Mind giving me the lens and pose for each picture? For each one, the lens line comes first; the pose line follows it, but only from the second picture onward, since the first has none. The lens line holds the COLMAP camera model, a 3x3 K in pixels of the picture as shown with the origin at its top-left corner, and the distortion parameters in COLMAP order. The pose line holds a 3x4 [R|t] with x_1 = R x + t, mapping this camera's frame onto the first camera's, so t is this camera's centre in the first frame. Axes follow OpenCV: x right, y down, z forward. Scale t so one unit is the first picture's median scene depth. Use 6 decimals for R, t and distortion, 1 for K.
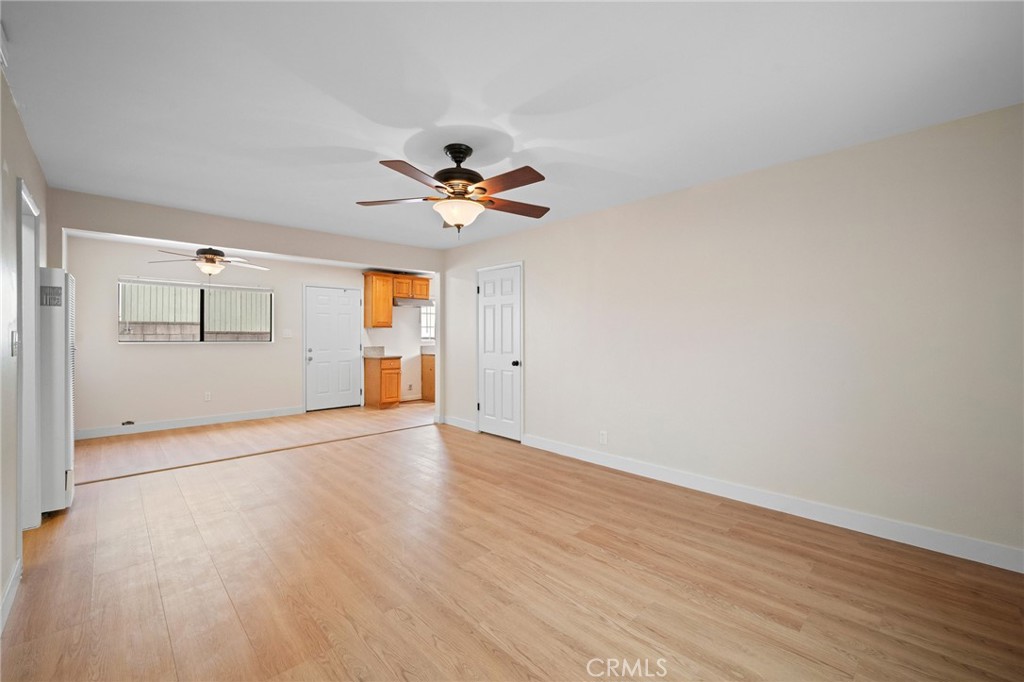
lens RADIAL K [[431.9, 0, 504.9], [0, 431.9, 335.4], [0, 0, 1]] dist [0.001644, -0.000123]
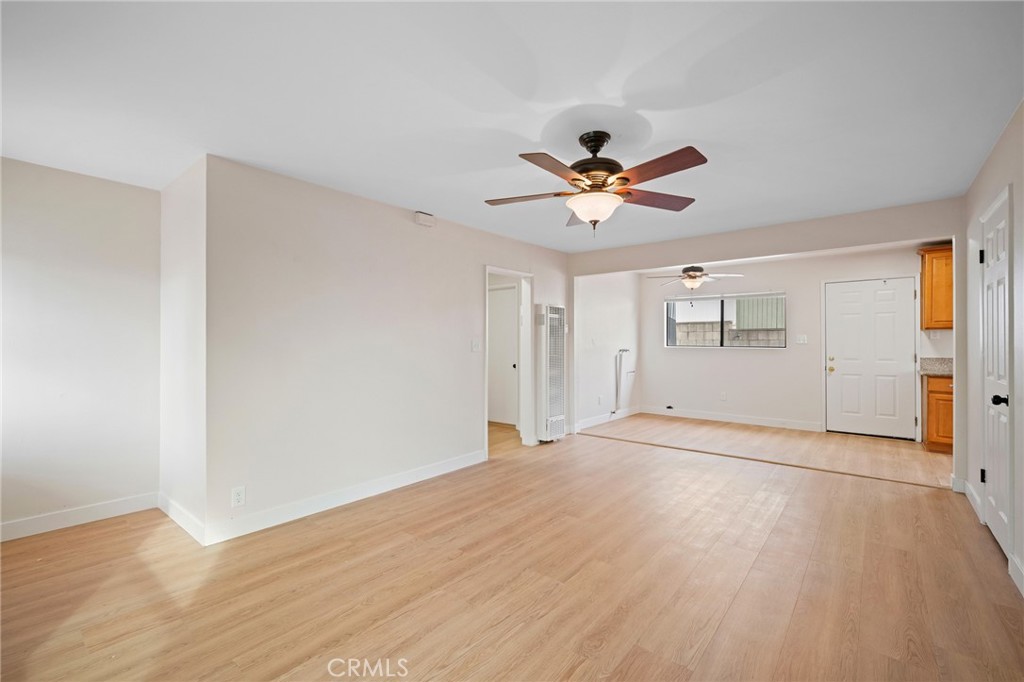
lens RADIAL K [[431.9, 0, 512.0], [0, 431.9, 342.1], [0, 0, 1]] dist [0.001644, -0.000123]
pose [[0.136982, 0.003064, -0.990569, 0.446068], [0.001096, 0.999994, 0.003244, -0.002862], [0.990573, -0.001530, 0.136978, 0.408482]]
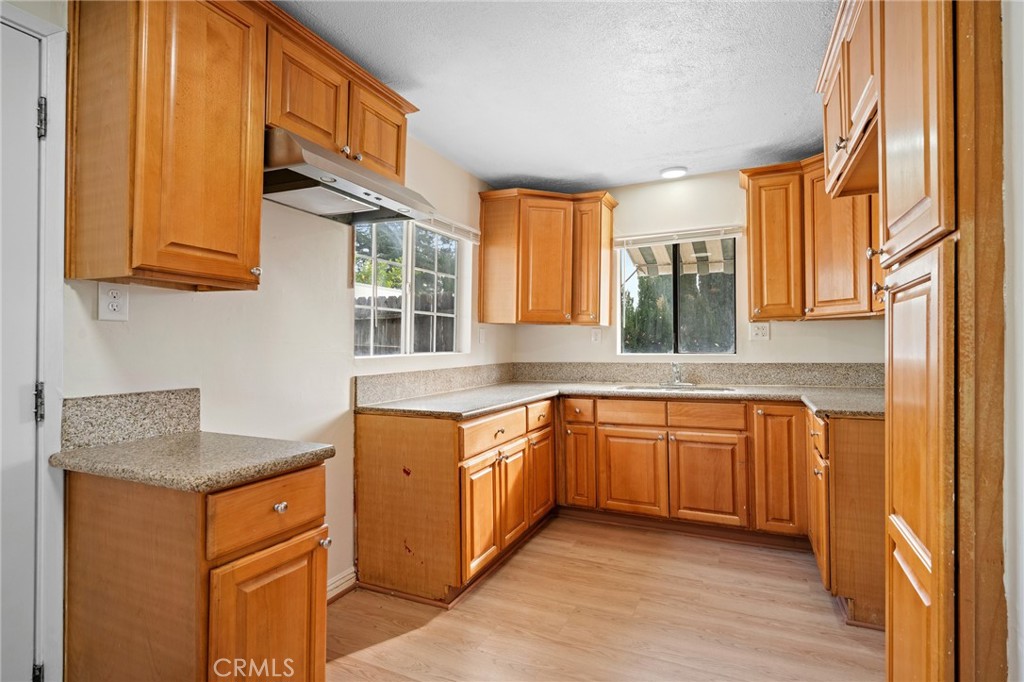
lens RADIAL K [[492.6, 0, 511.8], [0, 492.6, 342.5], [0, 0, 1]] dist [-0.000014, 0.000279]
pose [[0.927294, 0.005940, 0.374287, -0.389924], [-0.002608, 0.999952, -0.009408, 0.011415], [-0.374325, 0.007748, 0.927265, 1.244986]]
